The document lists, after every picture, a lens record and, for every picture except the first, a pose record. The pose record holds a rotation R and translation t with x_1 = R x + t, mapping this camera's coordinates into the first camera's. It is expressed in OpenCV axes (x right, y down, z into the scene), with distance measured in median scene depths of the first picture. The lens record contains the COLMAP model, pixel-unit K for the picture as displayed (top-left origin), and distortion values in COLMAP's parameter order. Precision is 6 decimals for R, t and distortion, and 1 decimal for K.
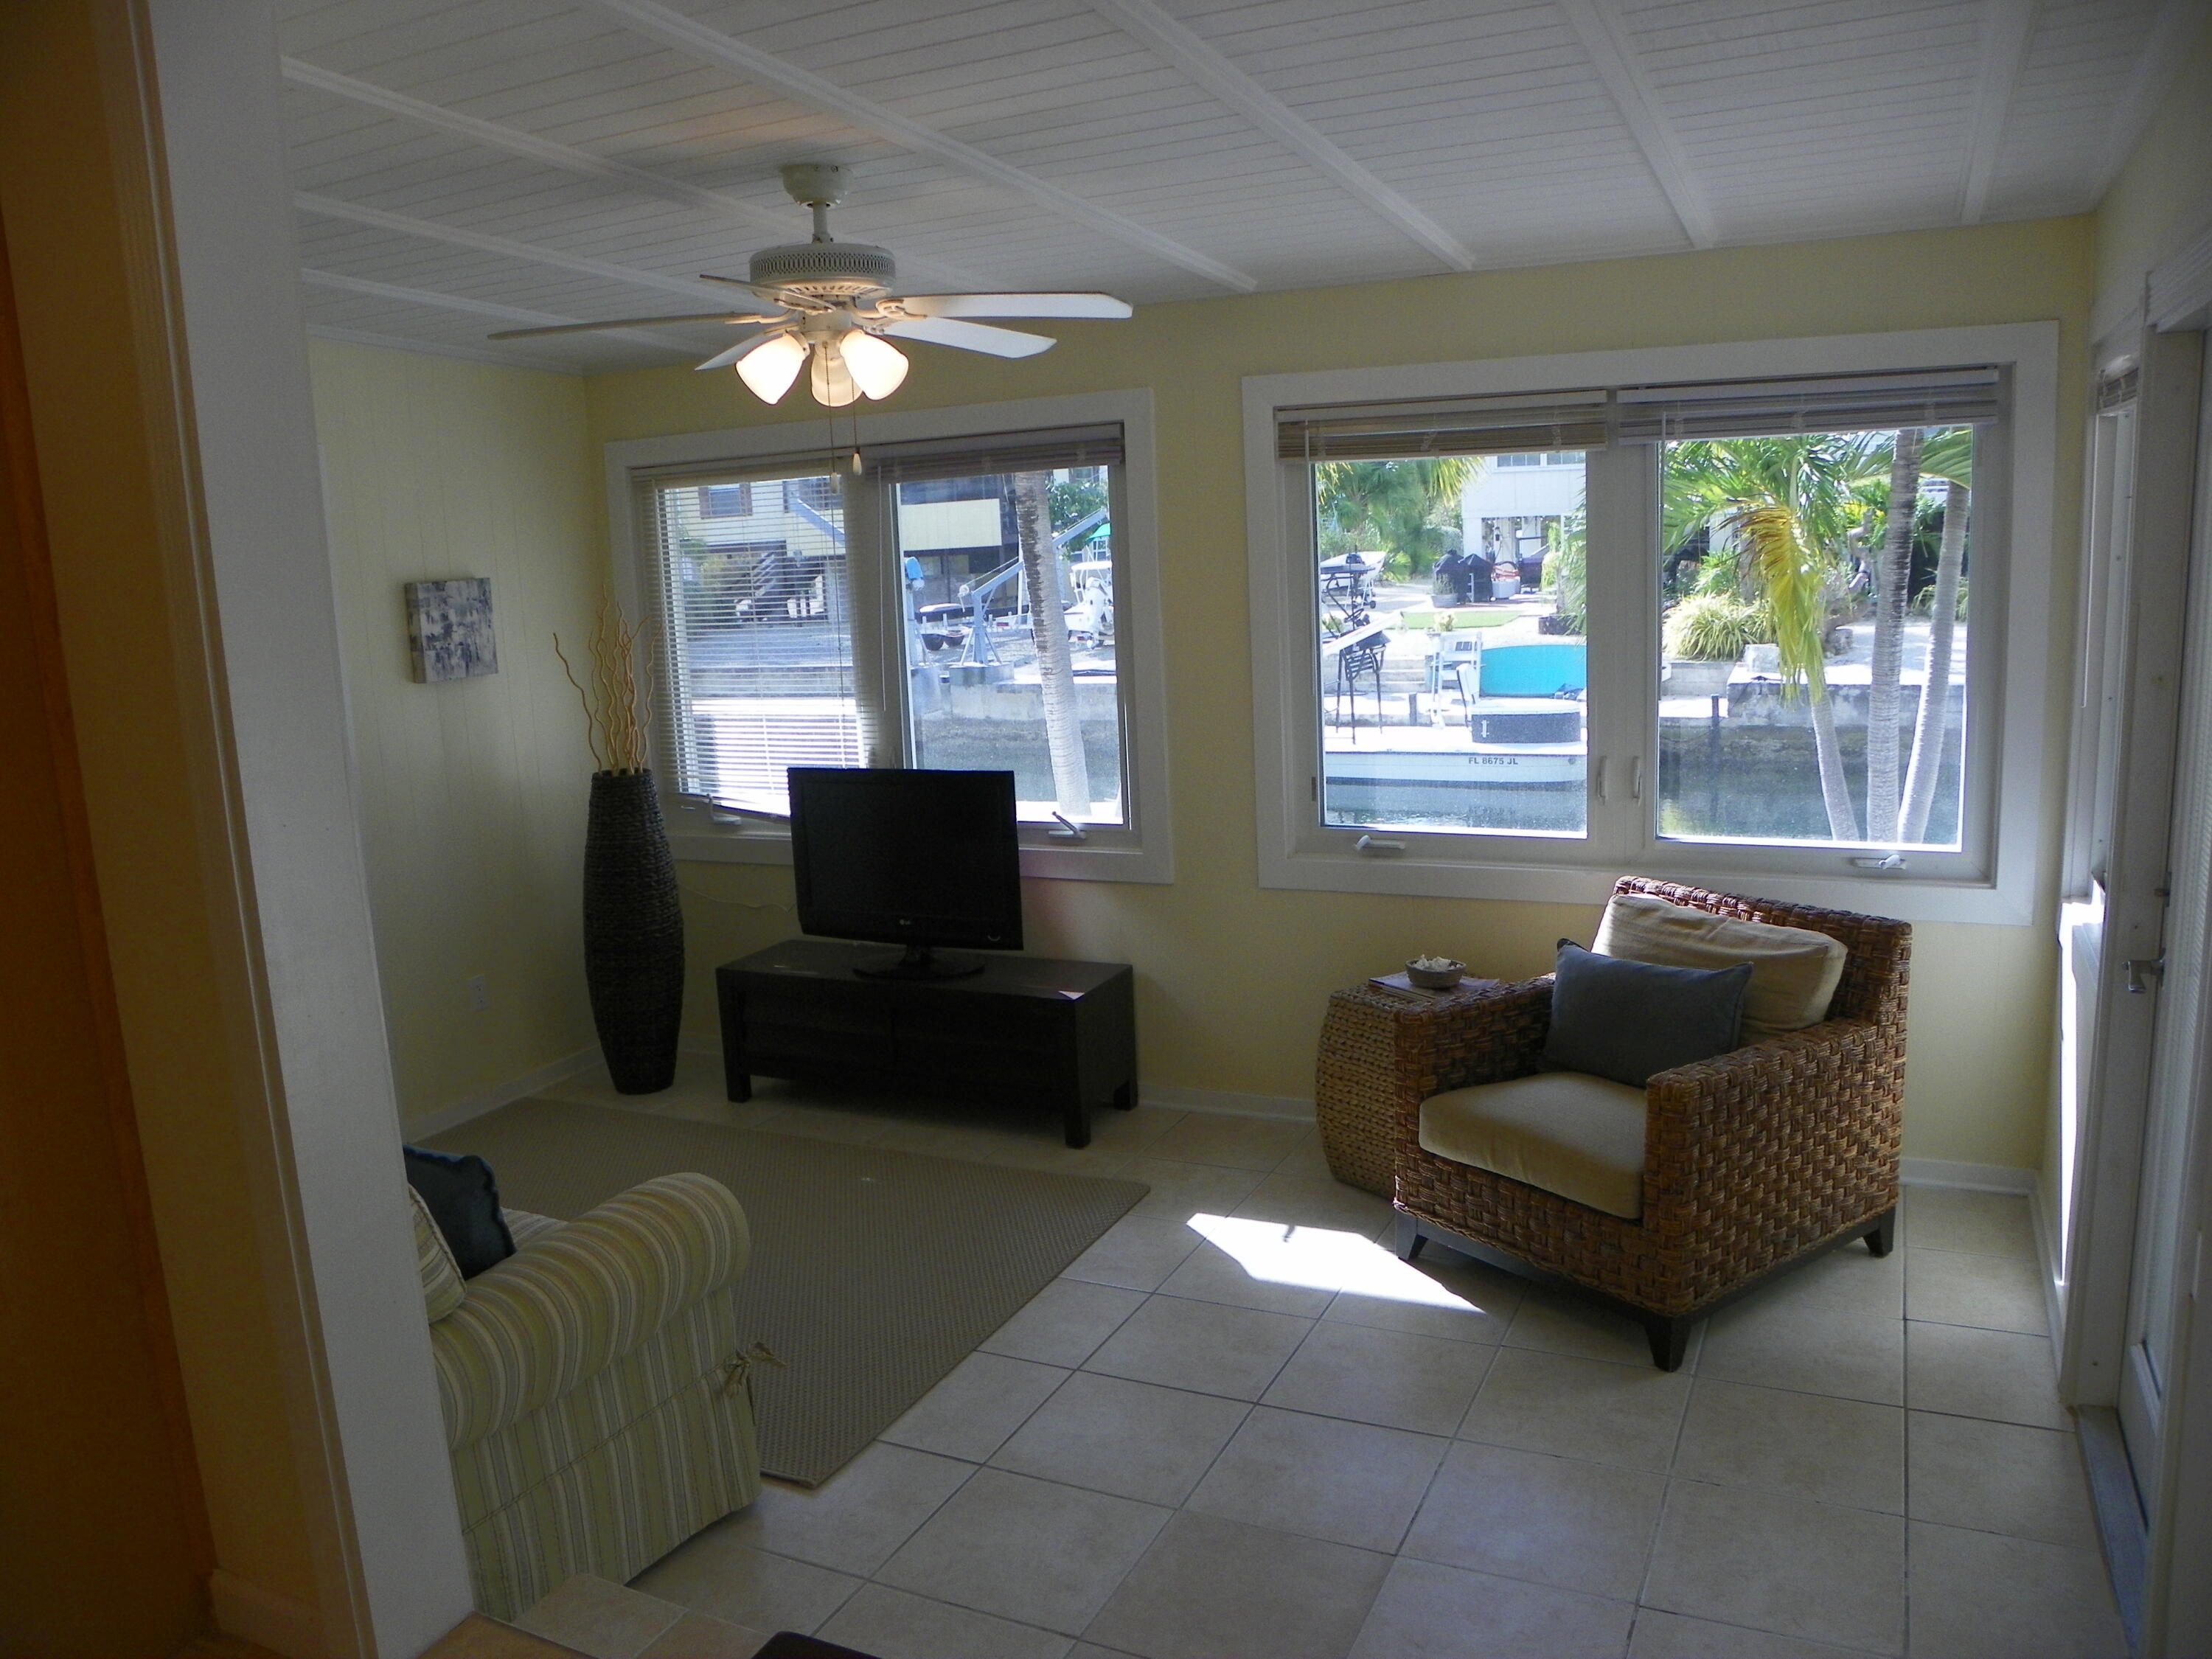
lens RADIAL K [[1663.0, 0, 1090.6], [0, 1663.0, 826.4], [0, 0, 1]] dist [-0.155969, 0.096766]
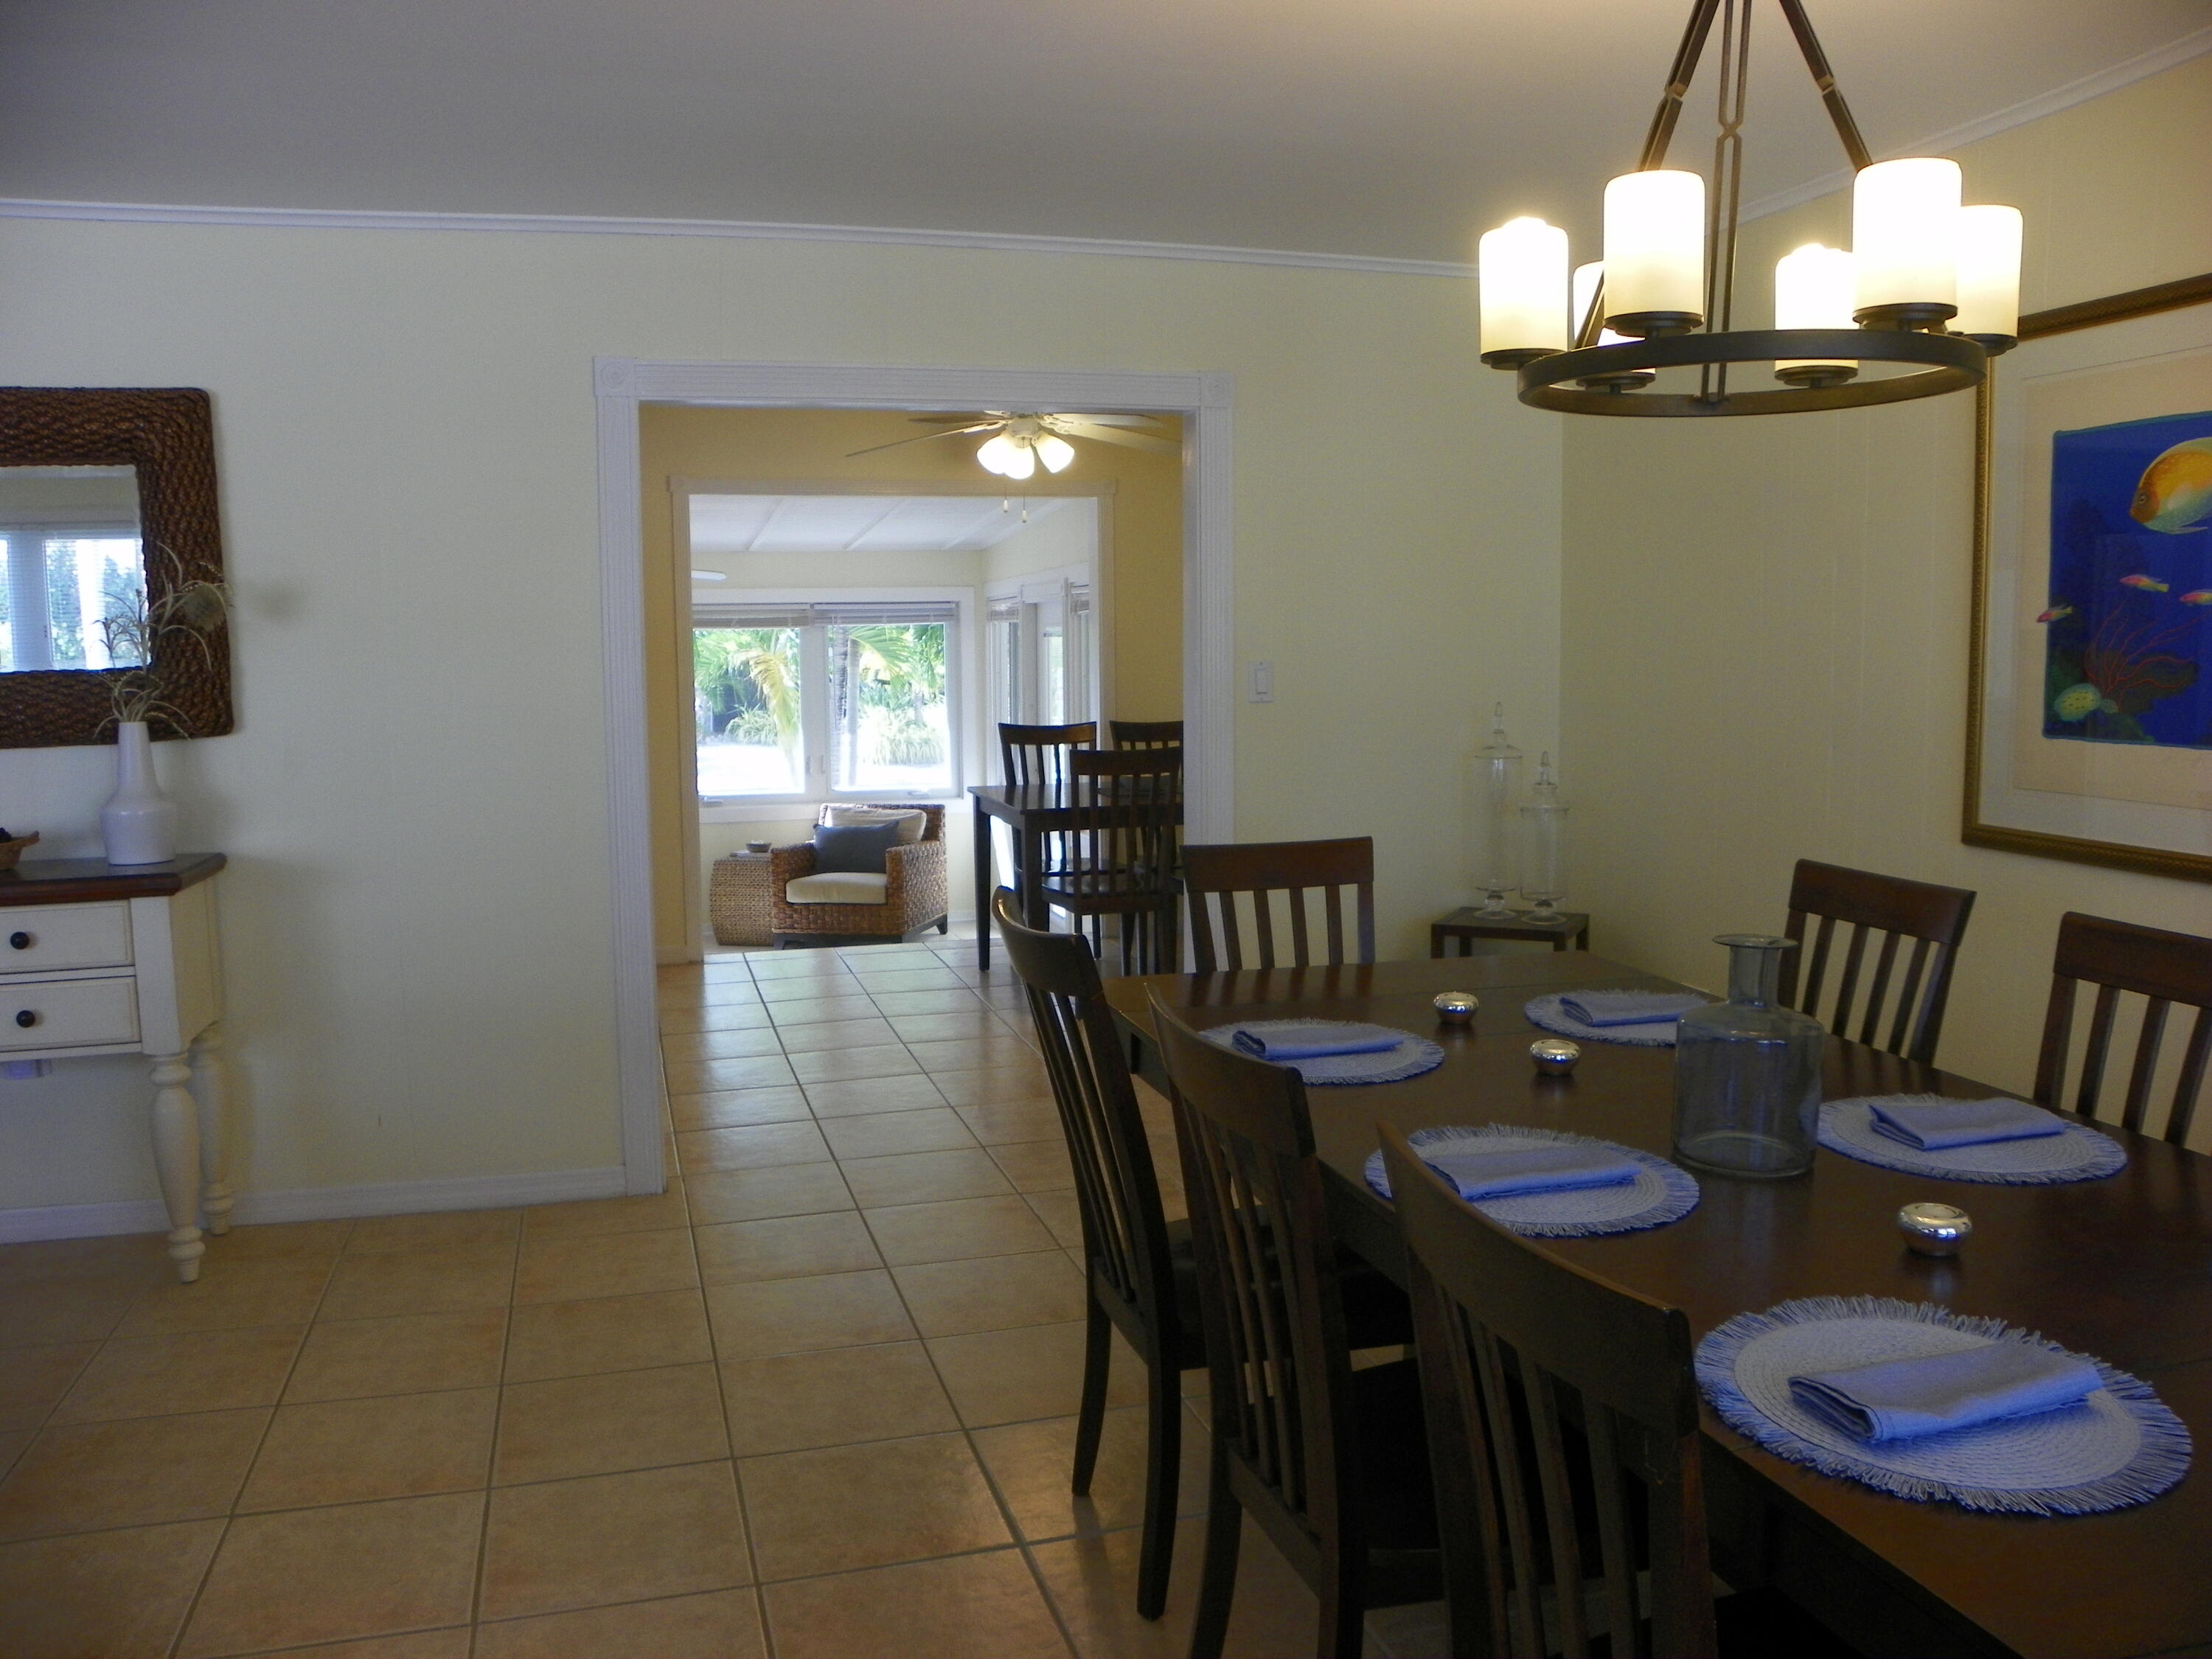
lens RADIAL K [[1663.0, 0, 1090.6], [0, 1663.0, 826.4], [0, 0, 1]] dist [-0.155969, 0.096766]
pose [[0.758516, -0.028581, 0.651028, -0.852472], [0.084272, 0.994951, -0.054505, 0.202617], [-0.646183, 0.096206, 0.757094, -0.967069]]
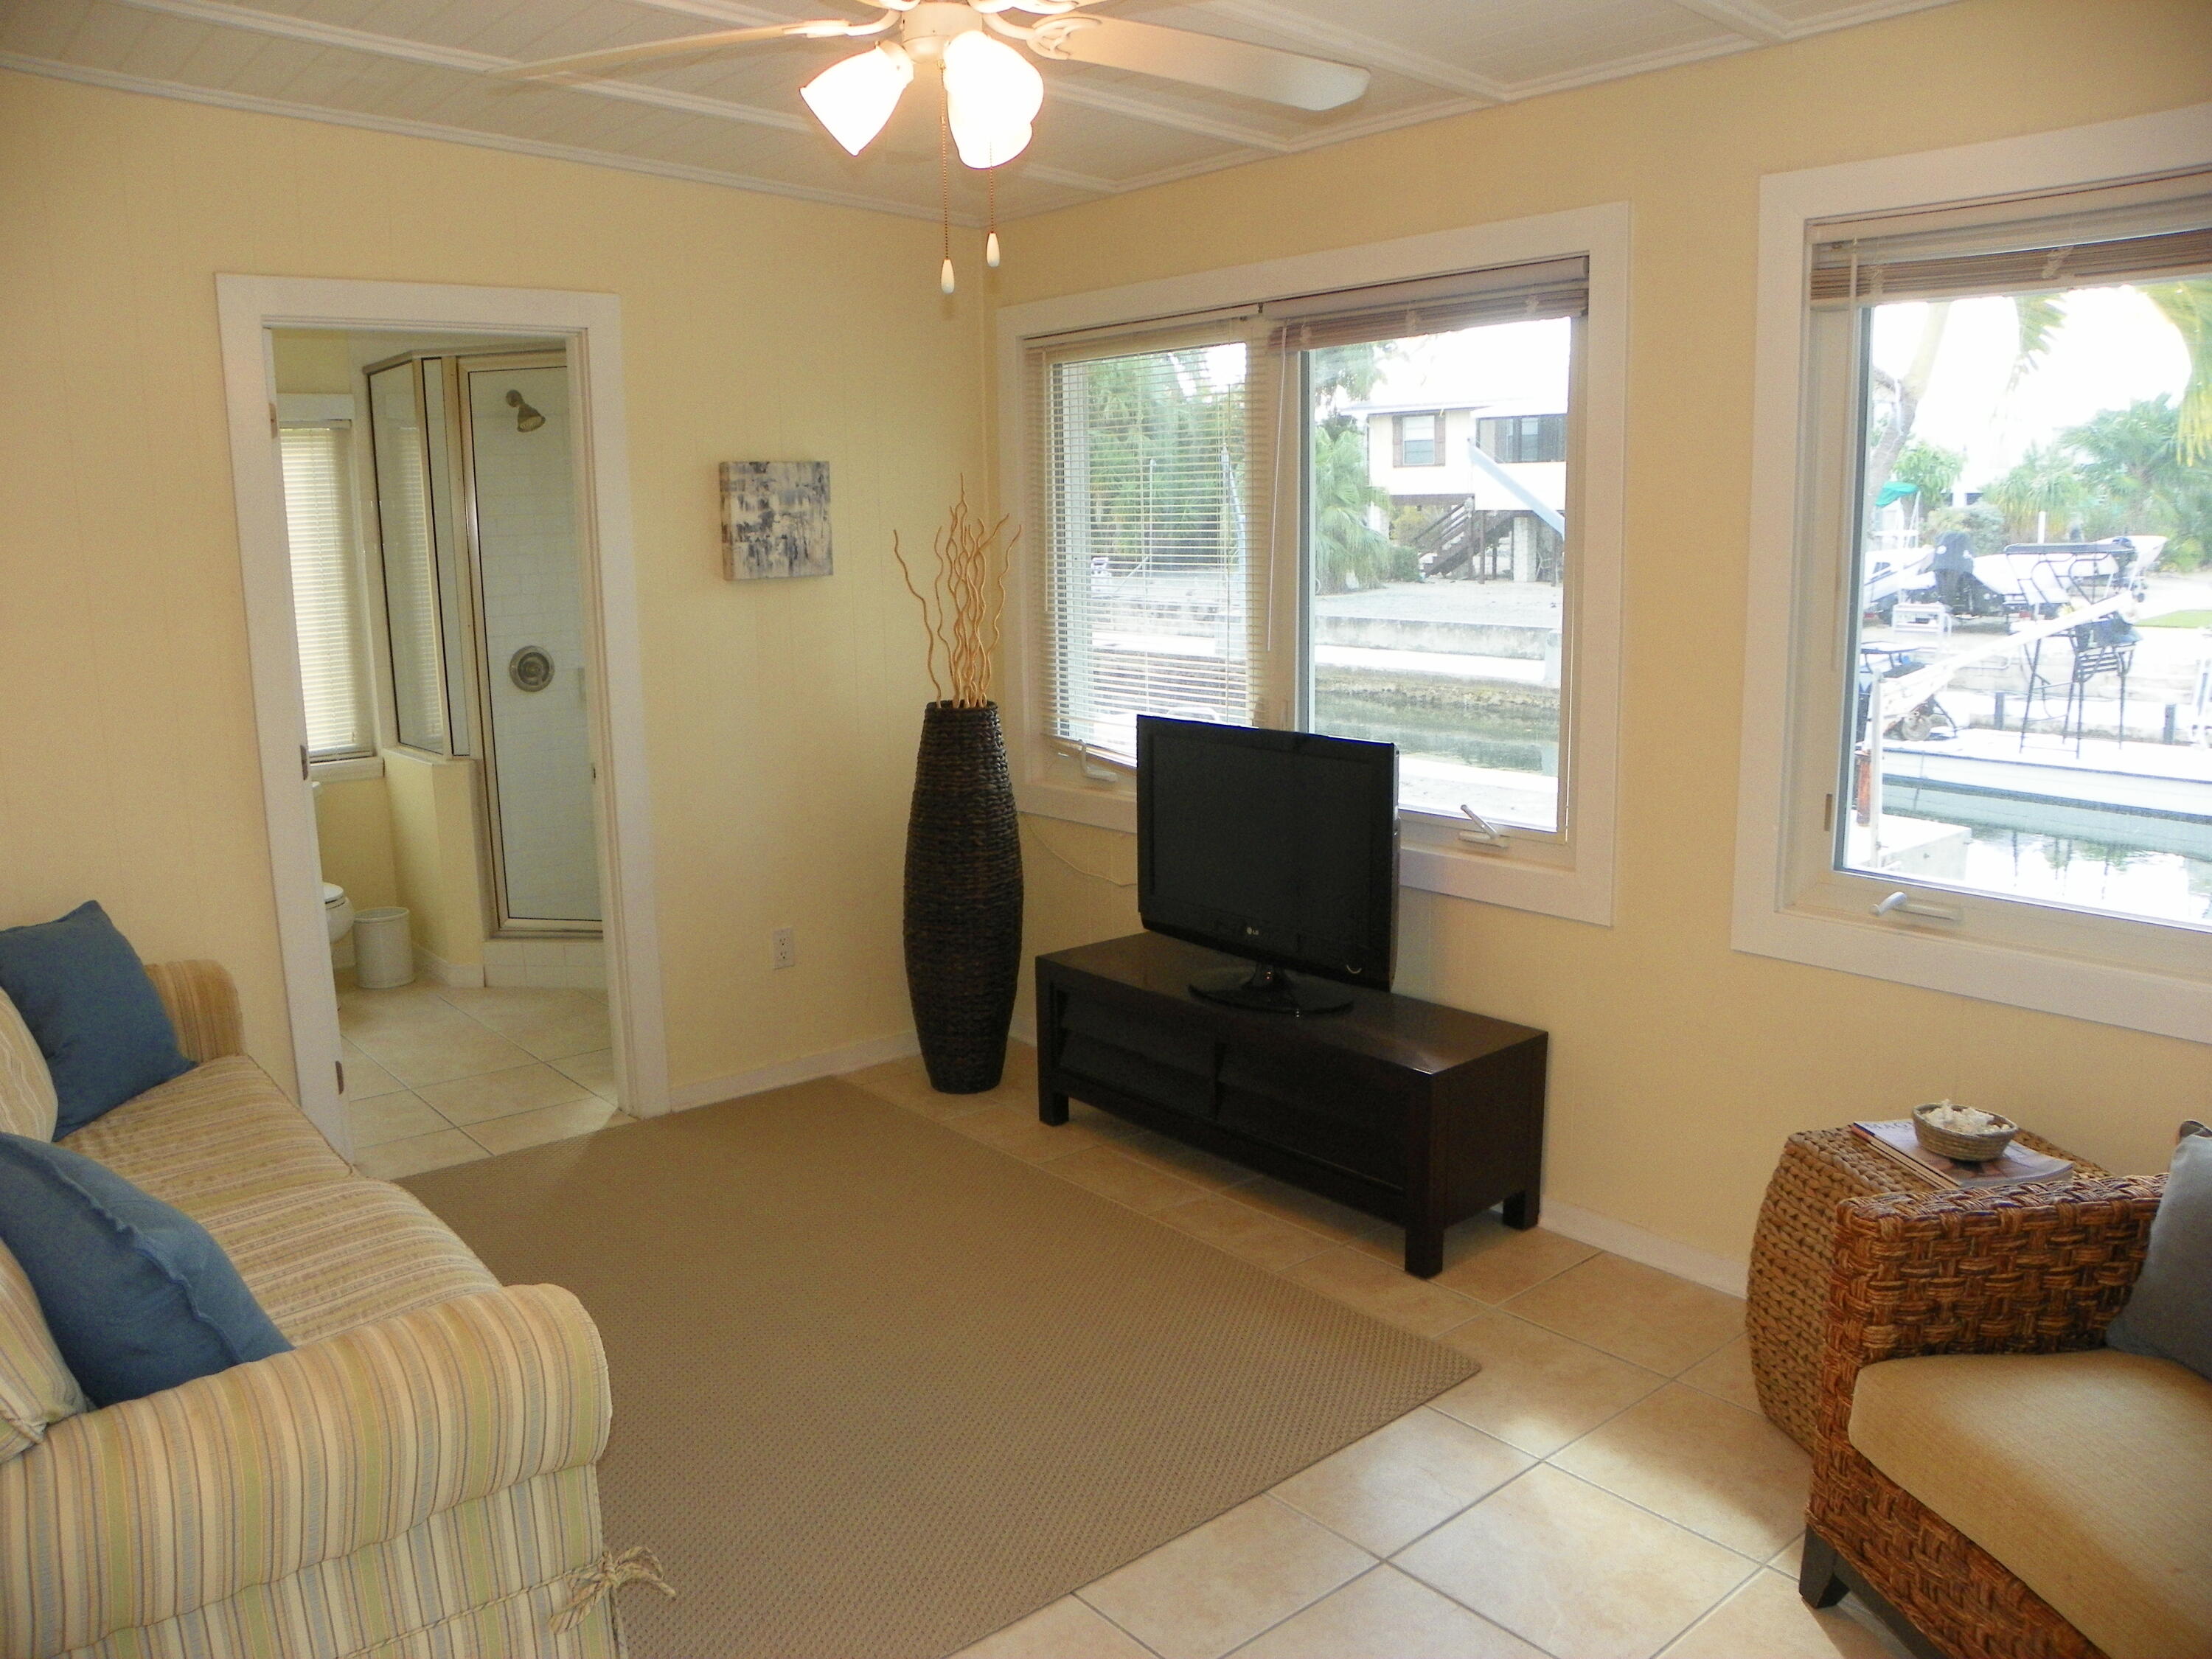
lens RADIAL K [[1663.0, 0, 1090.6], [0, 1663.0, 826.4], [0, 0, 1]] dist [-0.155969, 0.096766]
pose [[0.909989, 0.106535, -0.400712, 0.119206], [-0.096404, 0.994305, 0.045425, -0.016968], [0.403269, -0.002706, 0.915077, 0.281256]]
